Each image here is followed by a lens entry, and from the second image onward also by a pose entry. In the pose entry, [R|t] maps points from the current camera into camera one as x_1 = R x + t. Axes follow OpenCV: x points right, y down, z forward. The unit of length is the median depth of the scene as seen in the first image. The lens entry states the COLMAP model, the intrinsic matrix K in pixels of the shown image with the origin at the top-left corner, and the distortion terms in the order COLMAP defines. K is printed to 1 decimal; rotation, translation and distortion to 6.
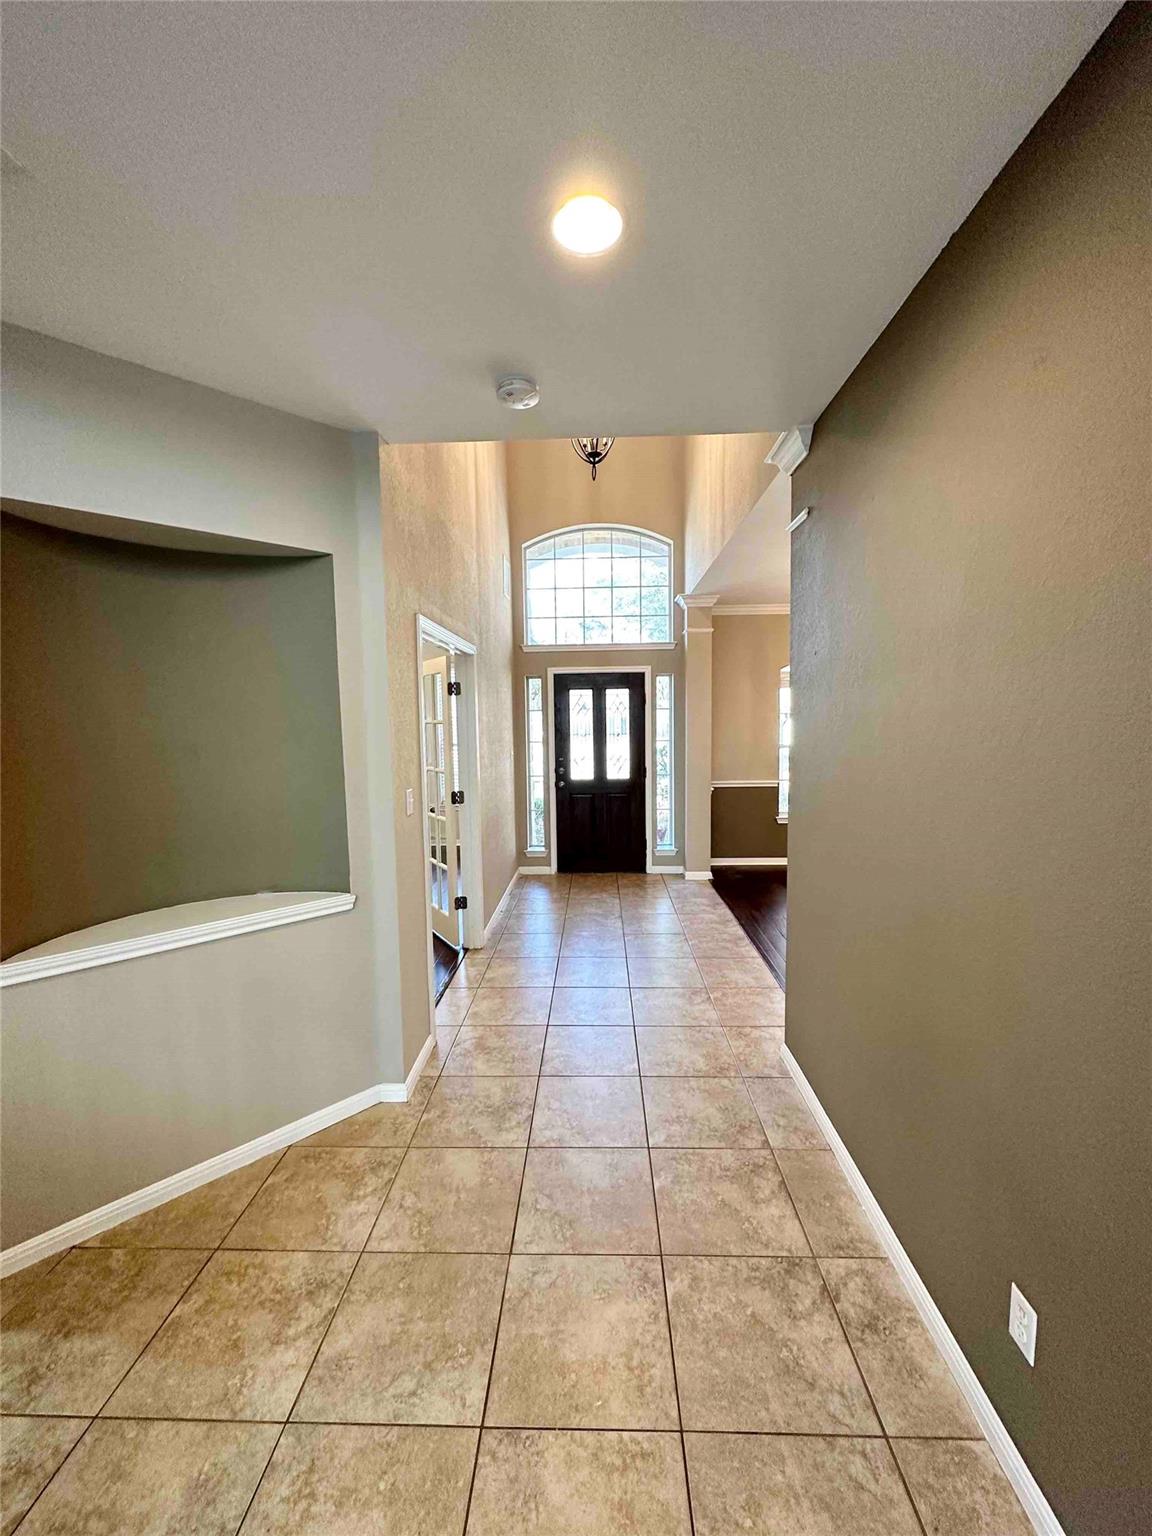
lens RADIAL K [[613.9, 0, 576.0], [0, 613.9, 768.0], [0, 0, 1]] dist [0.000329, 0.000045]
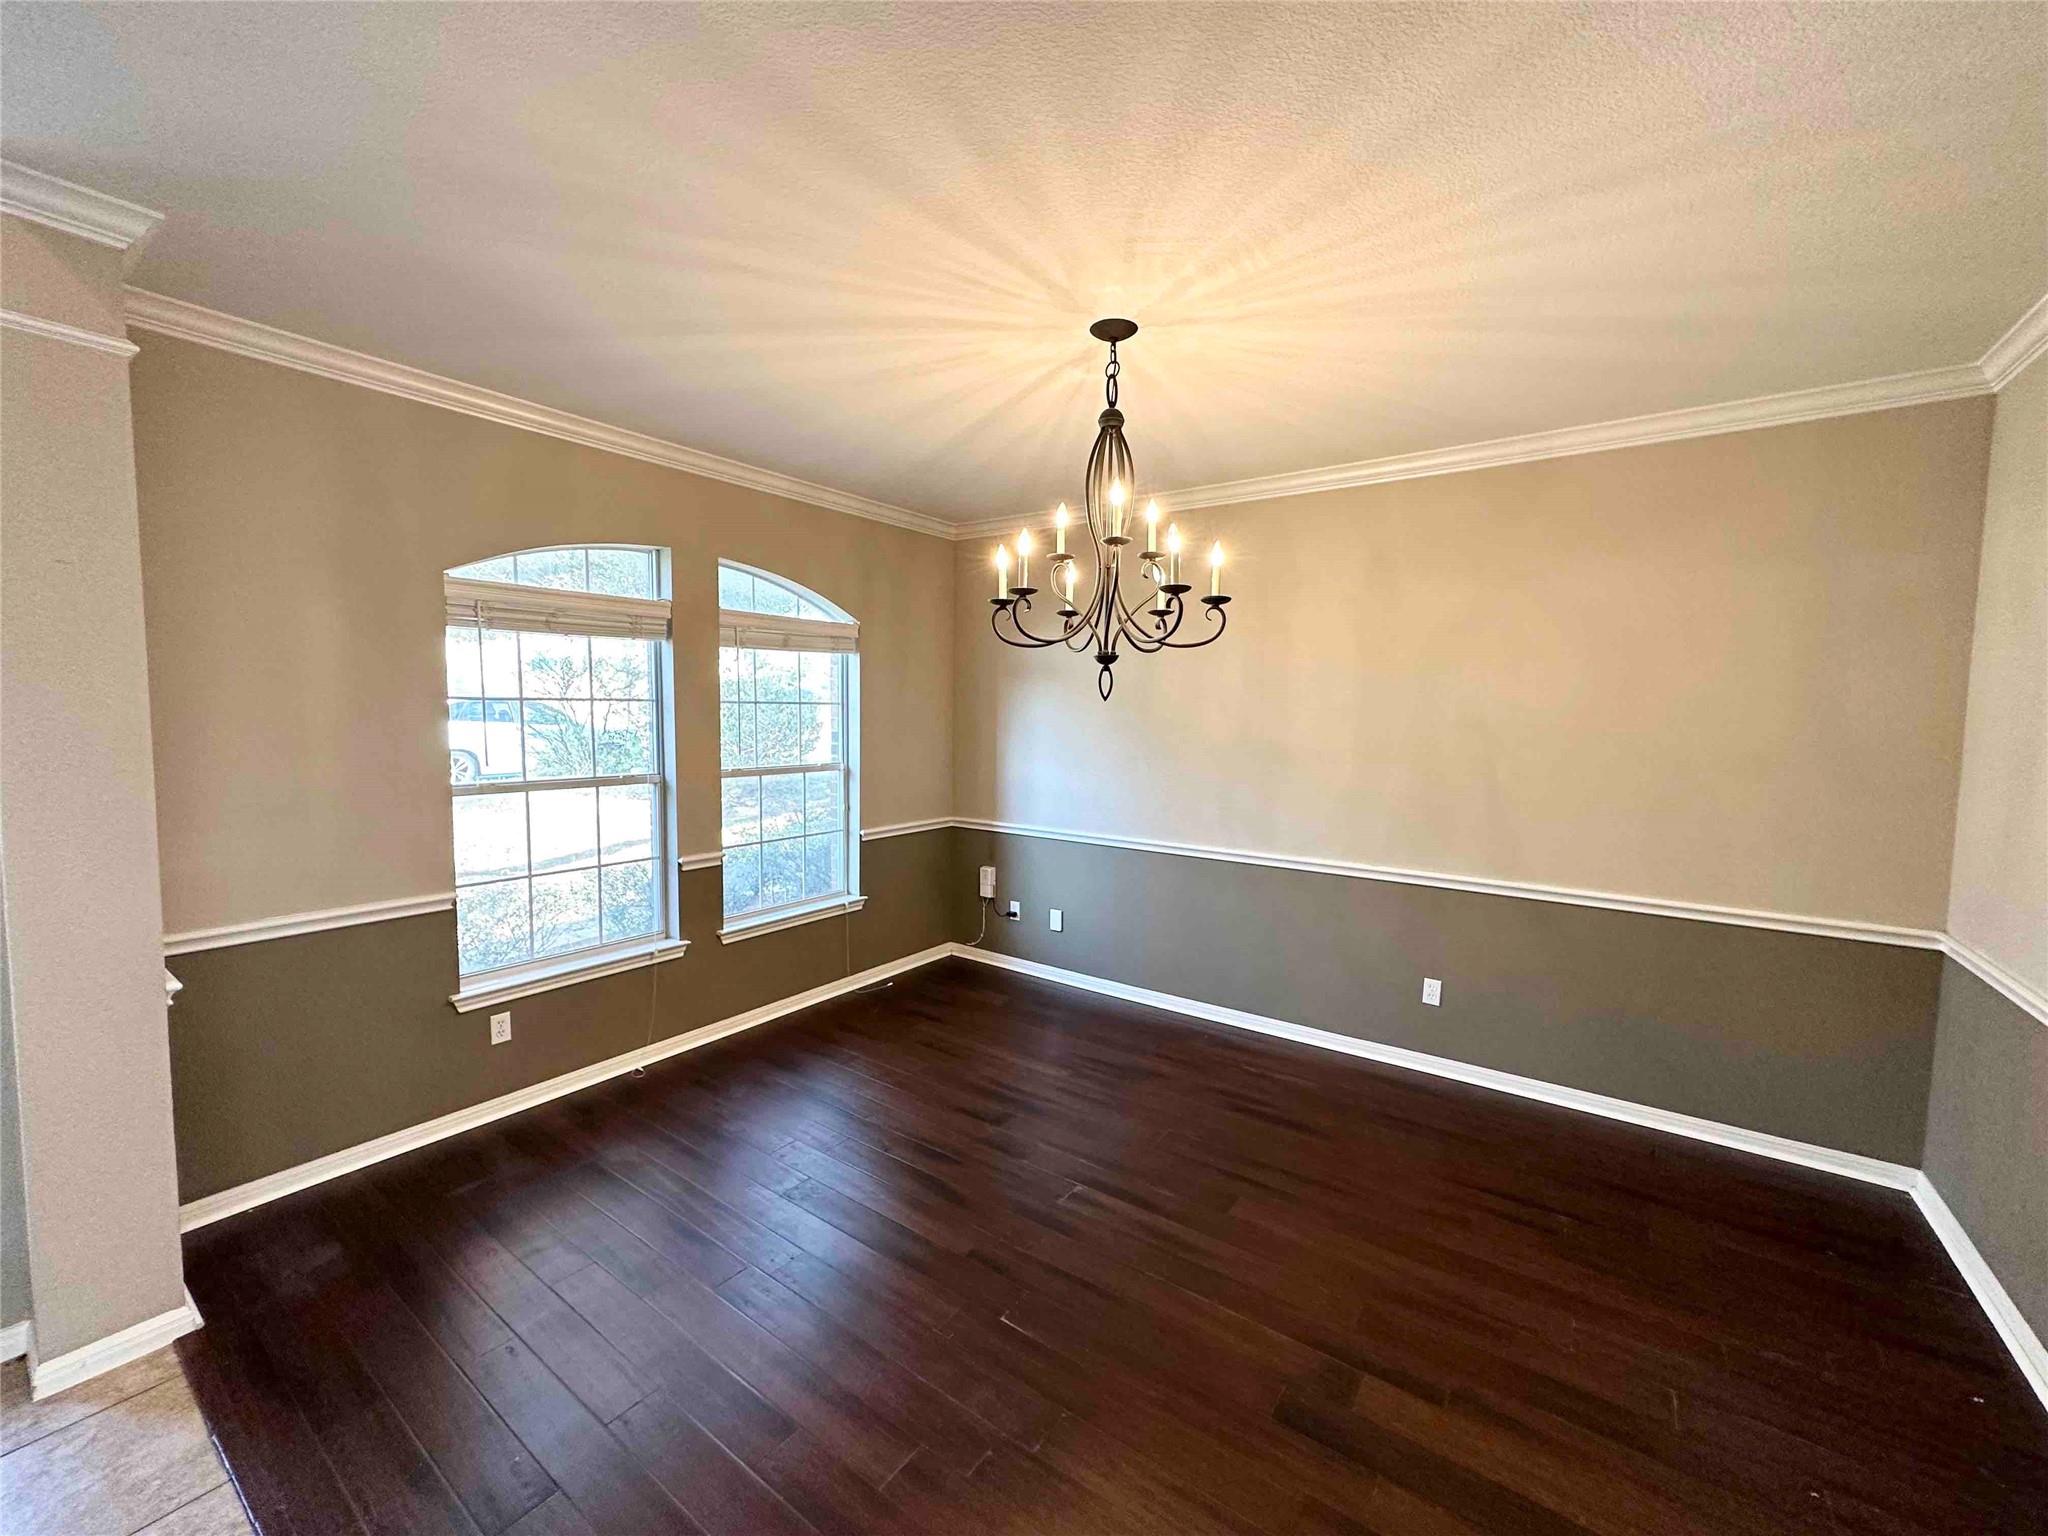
lens RADIAL K [[818.5, 0, 1024.0], [0, 818.5, 768.0], [0, 0, 1]] dist [0.000329, 0.000045]
pose [[0.555956, -0.038385, 0.830325, 0.138880], [0.047454, 0.998770, 0.014399, -0.040479], [-0.829856, 0.031397, 0.557093, 0.515256]]
